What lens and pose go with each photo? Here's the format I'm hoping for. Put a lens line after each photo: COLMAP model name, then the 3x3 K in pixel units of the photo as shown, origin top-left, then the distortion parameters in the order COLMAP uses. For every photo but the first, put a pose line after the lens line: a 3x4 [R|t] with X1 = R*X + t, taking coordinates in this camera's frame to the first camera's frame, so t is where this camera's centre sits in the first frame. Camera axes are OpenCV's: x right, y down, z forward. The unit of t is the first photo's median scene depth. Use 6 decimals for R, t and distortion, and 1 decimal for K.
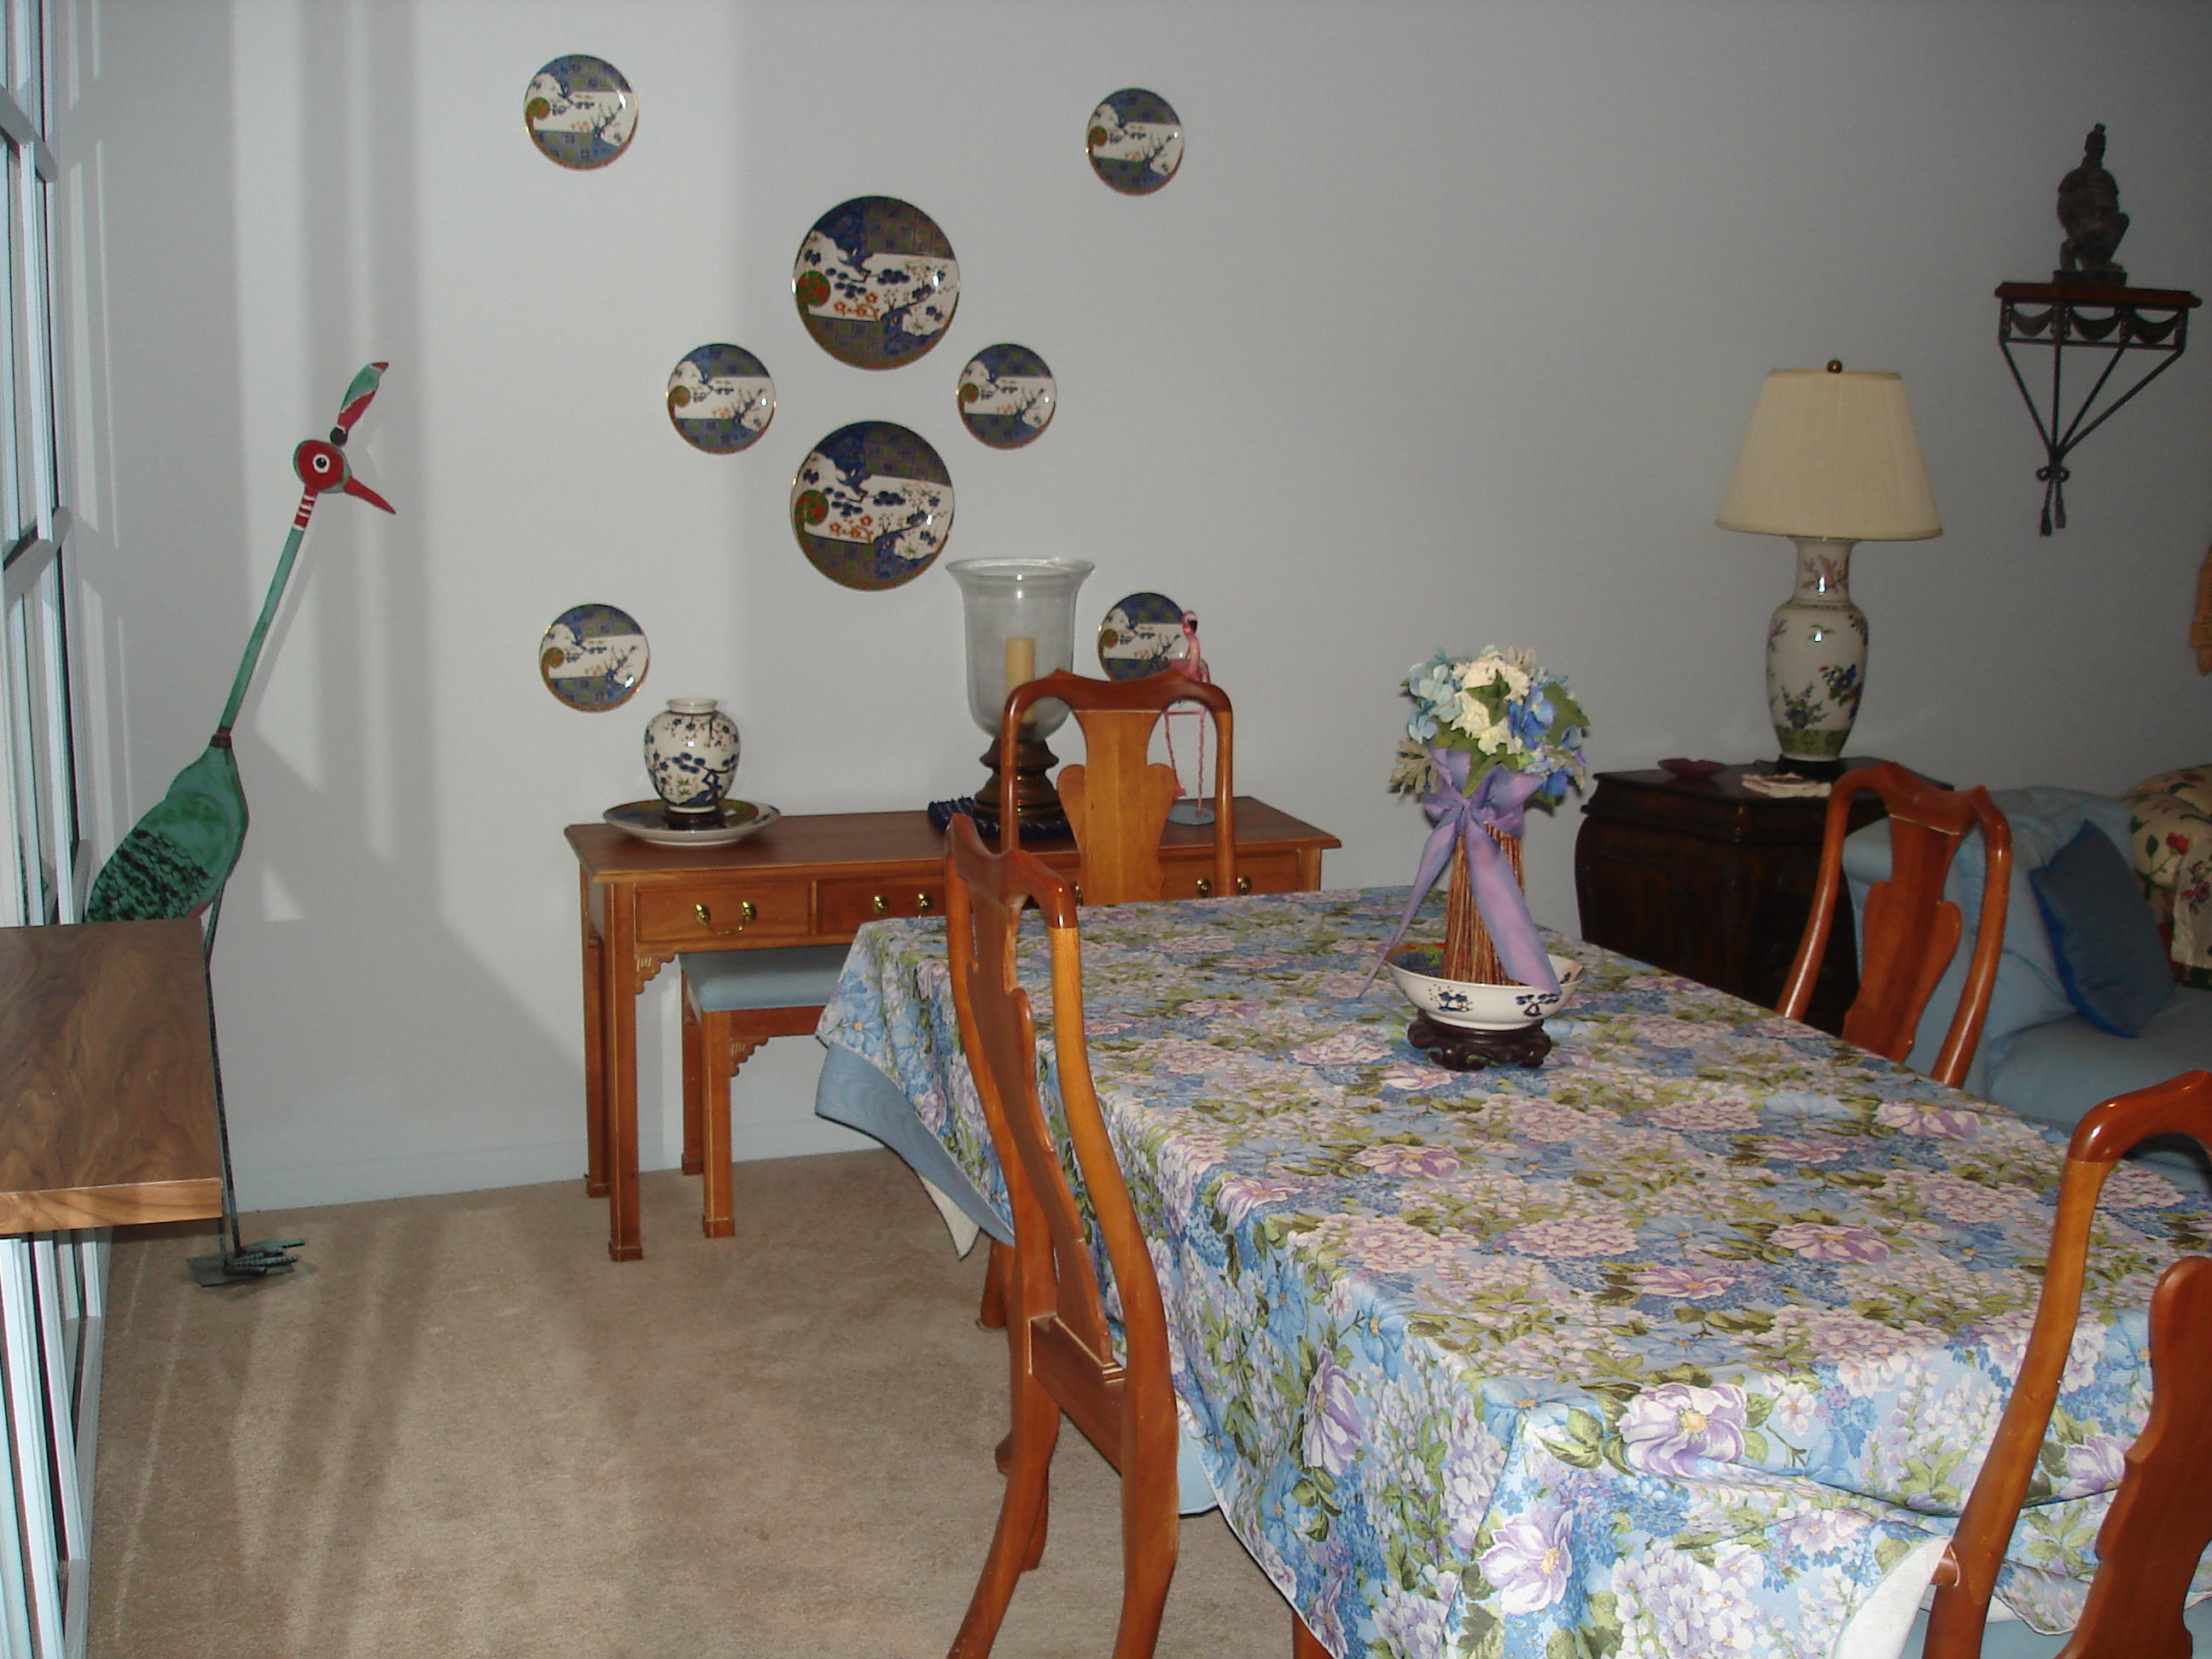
lens RADIAL K [[2473.9, 0, 1111.1], [0, 2473.9, 830.1], [0, 0, 1]] dist [-0.107110, 0.000000]
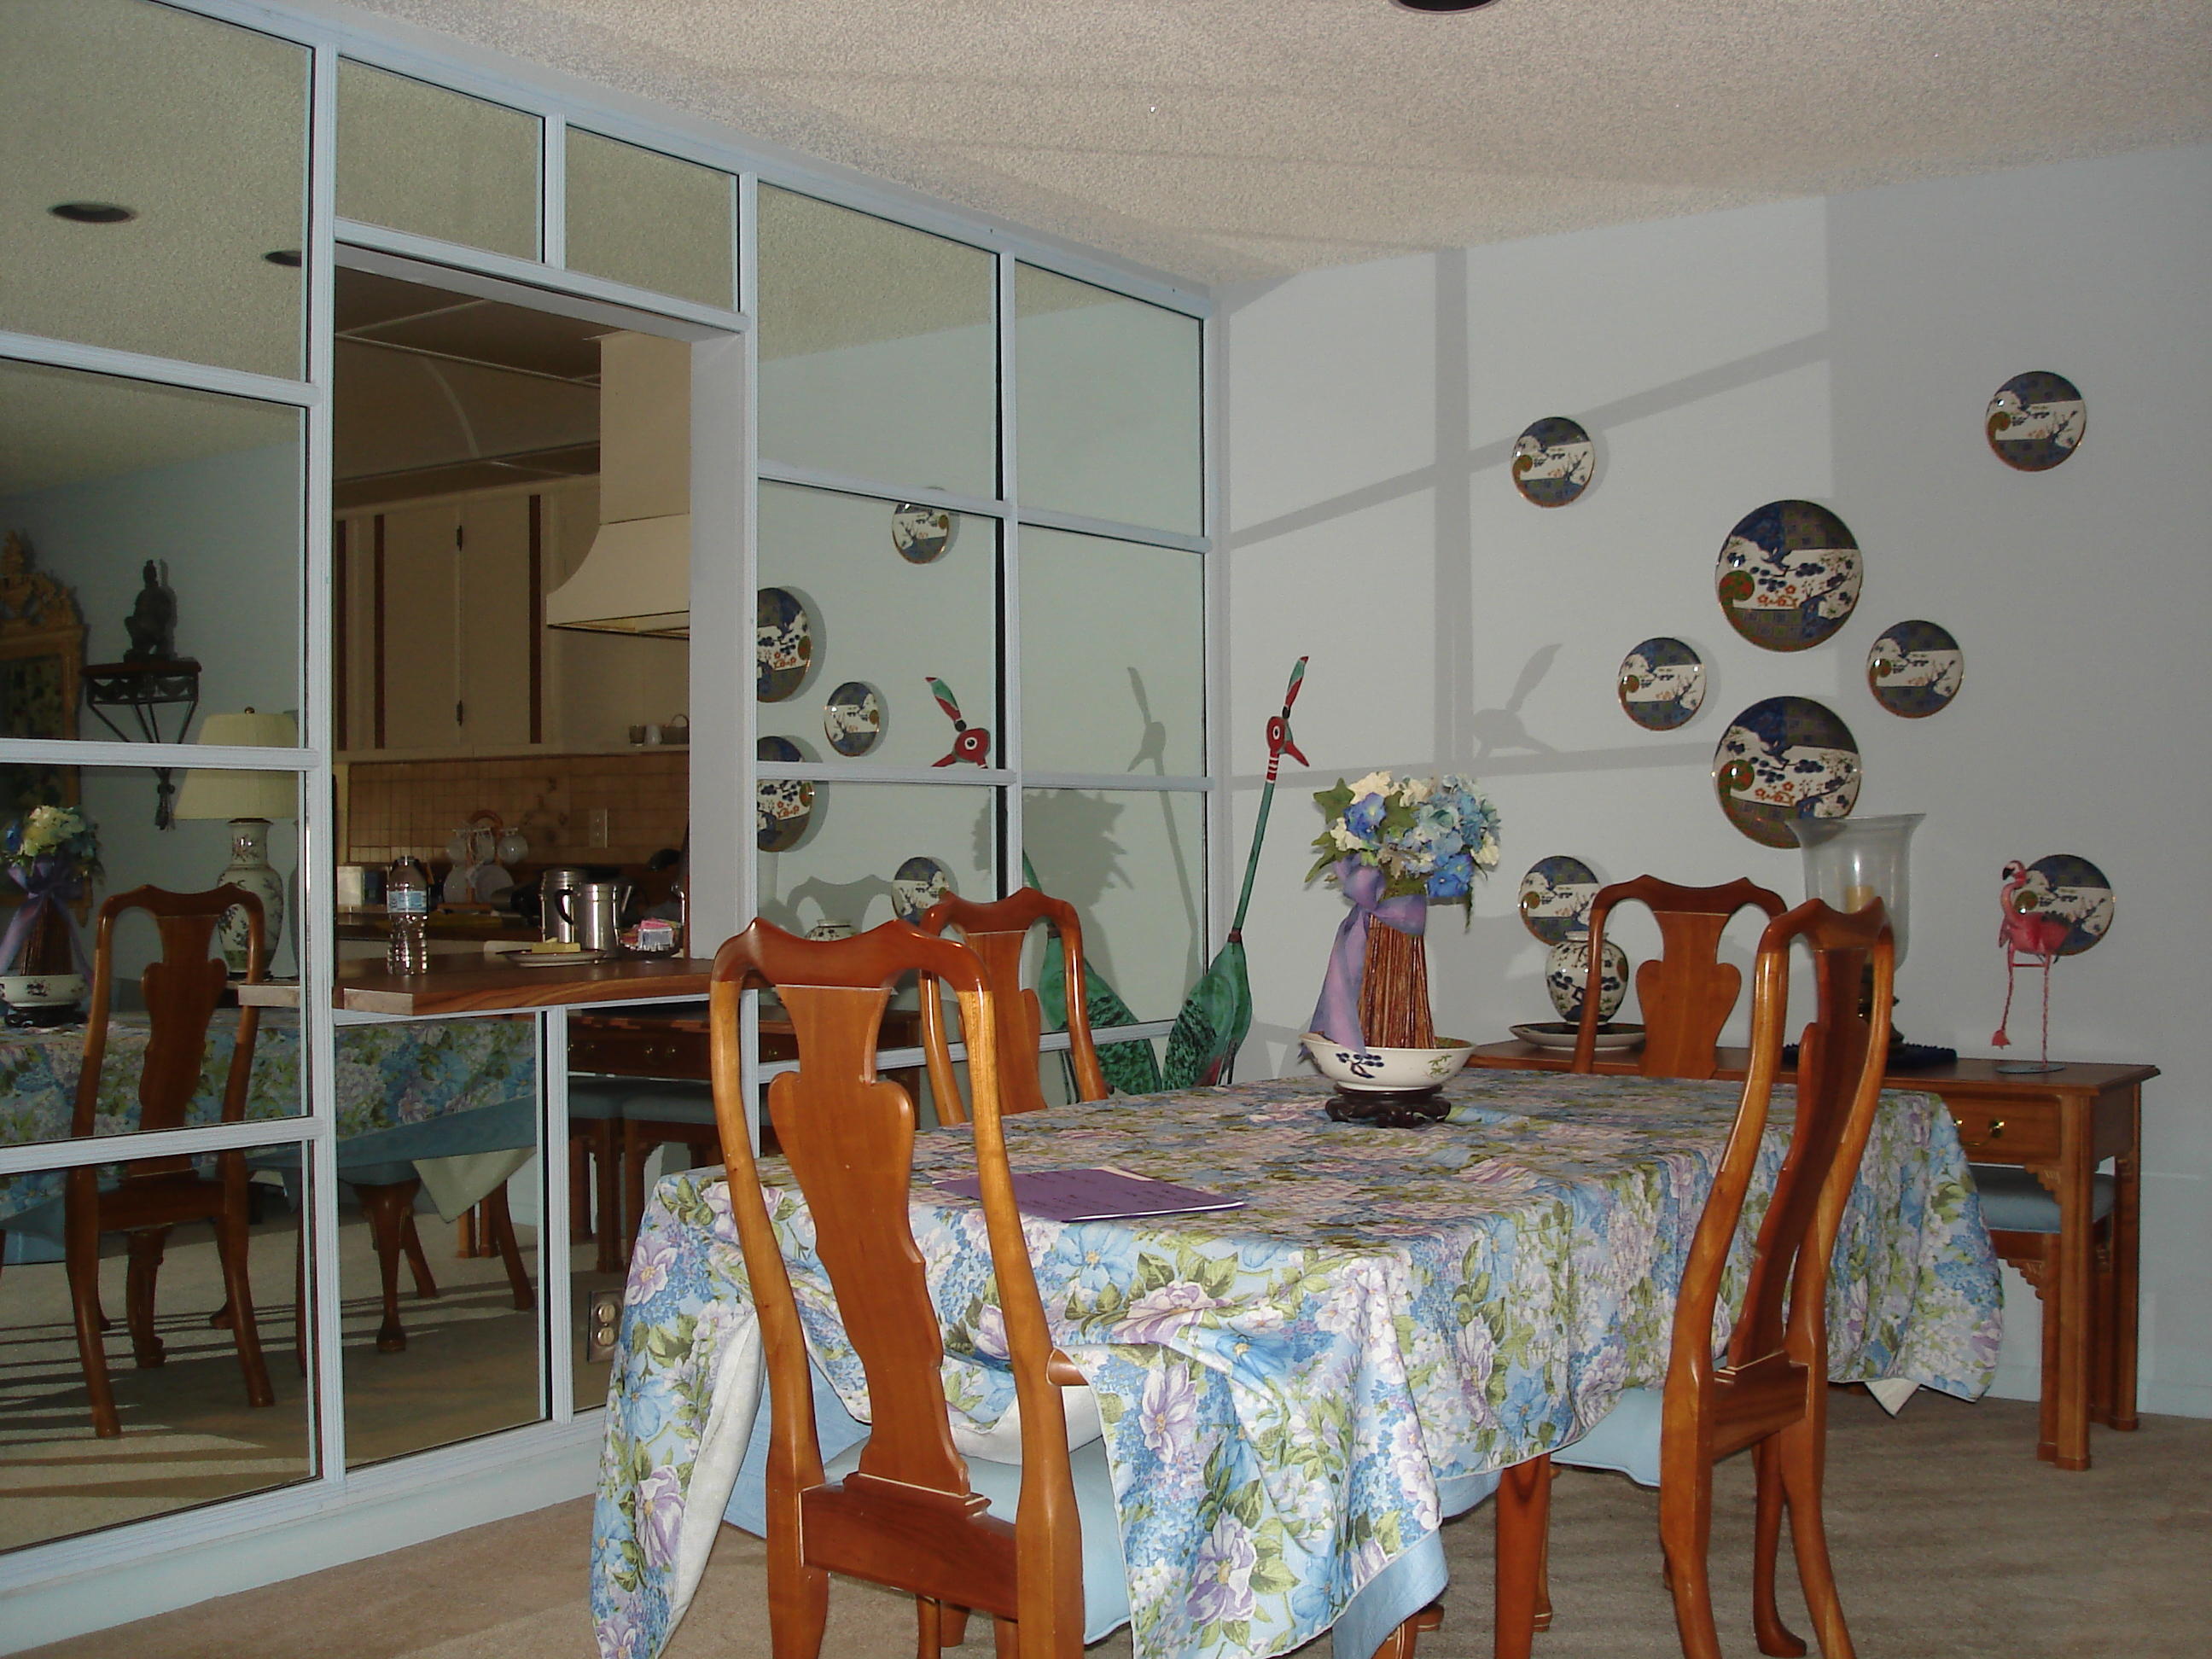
lens RADIAL K [[2473.9, 0, 1114.0], [0, 2473.9, 822.5], [0, 0, 1]] dist [-0.107110, 0.000000]
pose [[0.561421, -0.027038, -0.827089, 0.653386], [-0.138677, 0.982258, -0.126244, 0.073522], [0.815828, 0.185574, 0.547711, 0.149124]]
